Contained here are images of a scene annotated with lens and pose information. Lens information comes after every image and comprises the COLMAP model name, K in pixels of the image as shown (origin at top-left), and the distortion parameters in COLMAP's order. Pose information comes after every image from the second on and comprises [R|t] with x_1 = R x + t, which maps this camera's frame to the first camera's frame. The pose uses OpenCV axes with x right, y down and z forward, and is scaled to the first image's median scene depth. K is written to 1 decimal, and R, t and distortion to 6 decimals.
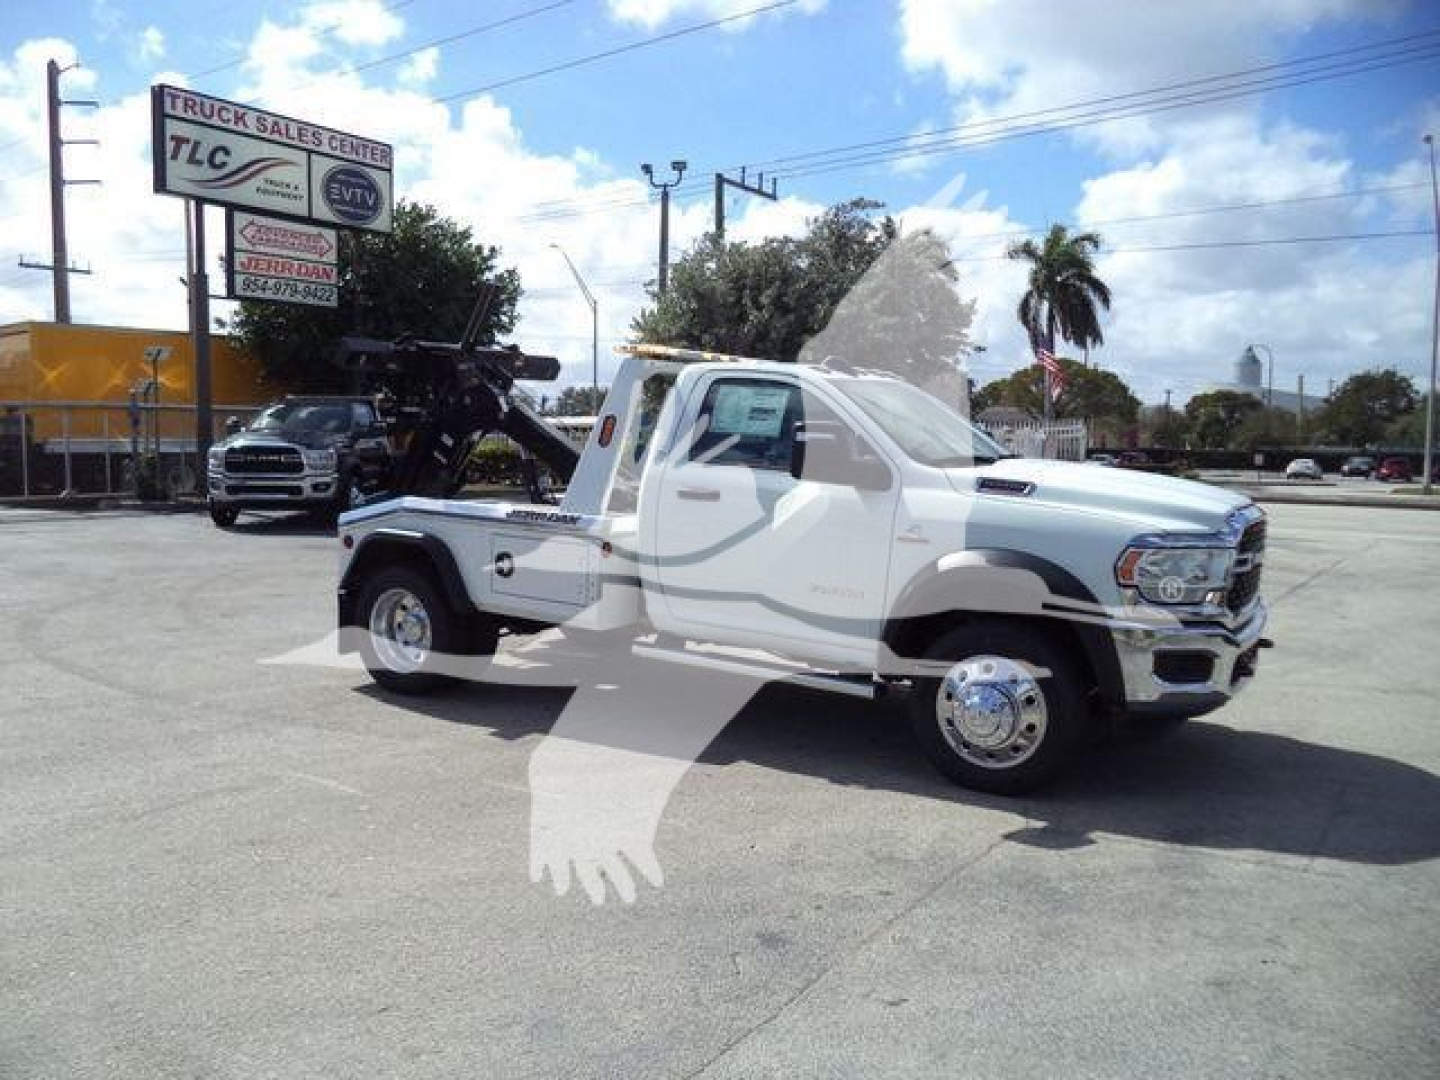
lens RADIAL K [[1251.7, 0, 717.5], [0, 1251.7, 604.6], [0, 0, 1]] dist [0.003820, 0.002303]
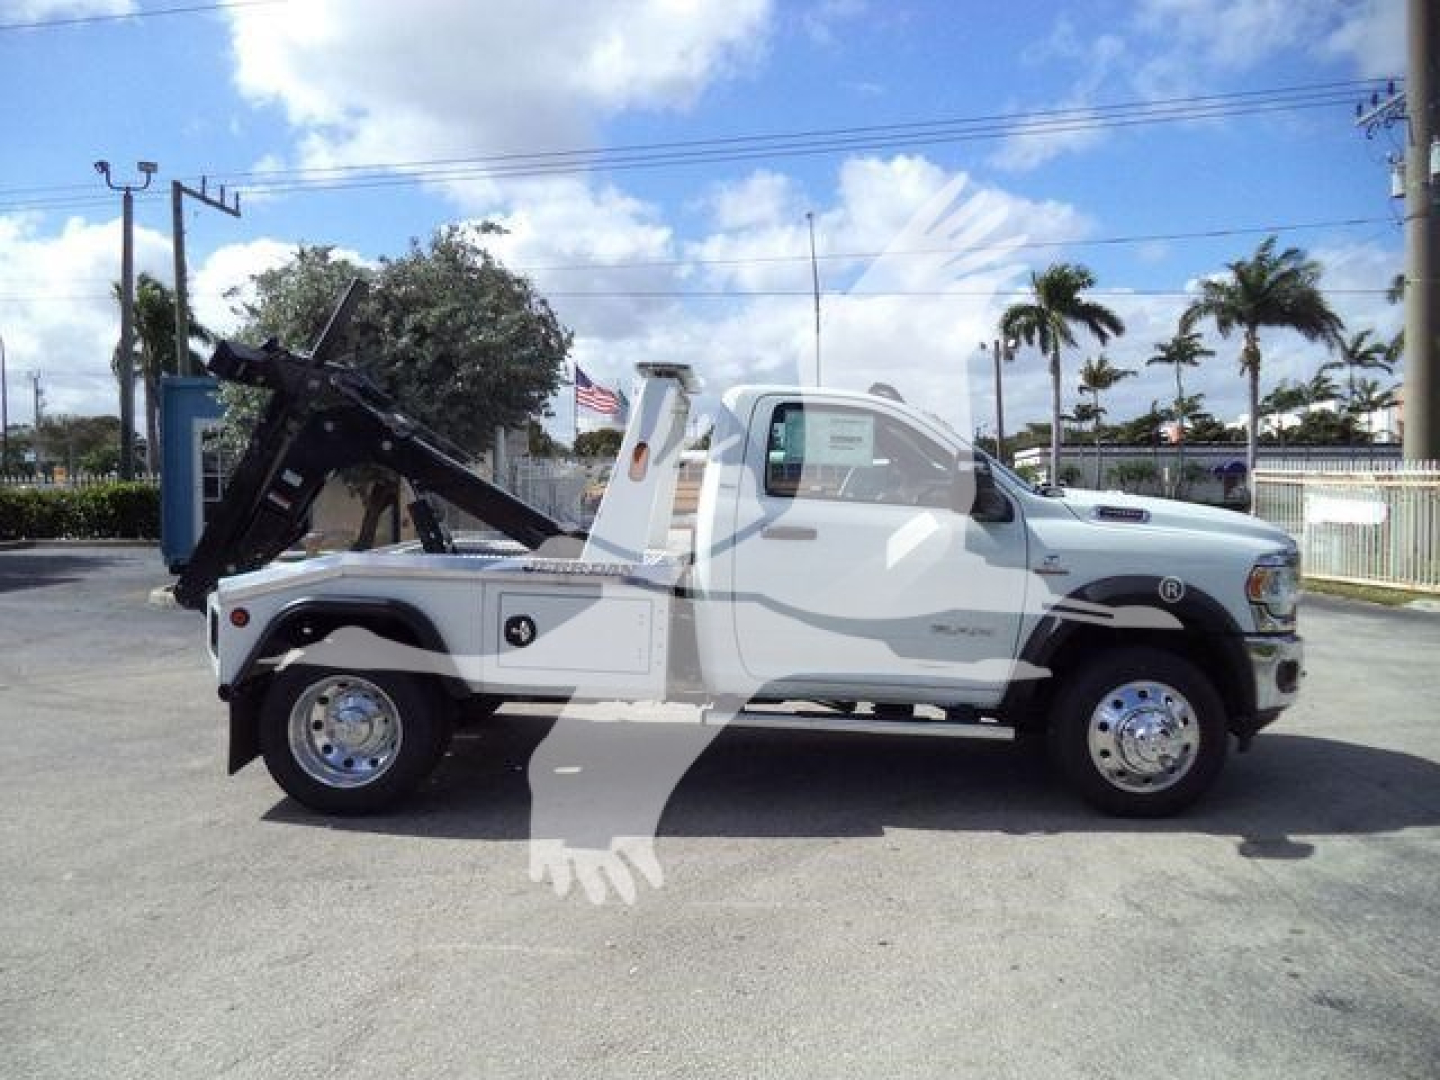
lens RADIAL K [[1217.1, 0, 722.8], [0, 1217.1, 660.1], [0, 0, 1]] dist [-0.085030, 0.086322]
pose [[0.858565, -0.090950, 0.504574, -0.161023], [0.080544, 0.995847, 0.042452, -0.013081], [-0.506339, 0.004193, 0.862324, 0.095568]]
